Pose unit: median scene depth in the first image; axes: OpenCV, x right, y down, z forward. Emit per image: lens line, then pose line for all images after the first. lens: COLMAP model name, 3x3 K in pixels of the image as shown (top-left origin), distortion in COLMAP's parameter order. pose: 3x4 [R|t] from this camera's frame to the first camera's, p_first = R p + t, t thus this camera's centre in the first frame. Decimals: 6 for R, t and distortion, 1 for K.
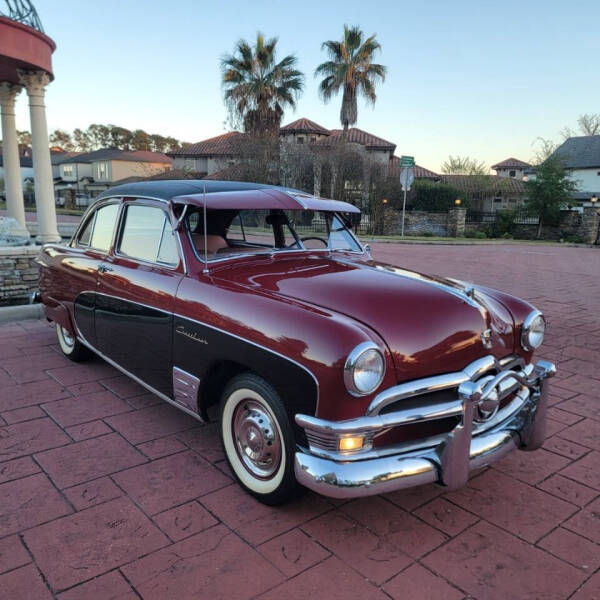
lens RADIAL K [[558.2, 0, 301.2], [0, 558.2, 319.7], [0, 0, 1]] dist [0.089846, -0.086708]
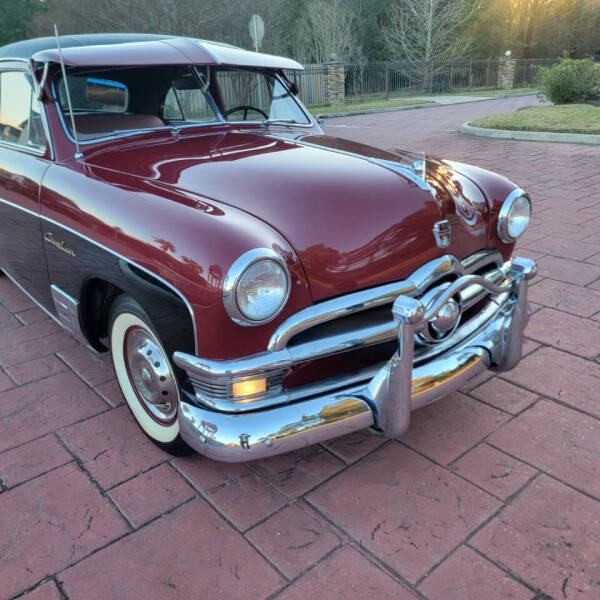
lens RADIAL K [[557.6, 0, 312.8], [0, 557.6, 315.9], [0, 0, 1]] dist [0.089154, -0.077990]
pose [[0.998822, -0.048520, 0.000251, 0.153183], [0.047662, 0.982109, 0.182182, -0.000090], [-0.009086, -0.181955, 0.983265, 0.260916]]
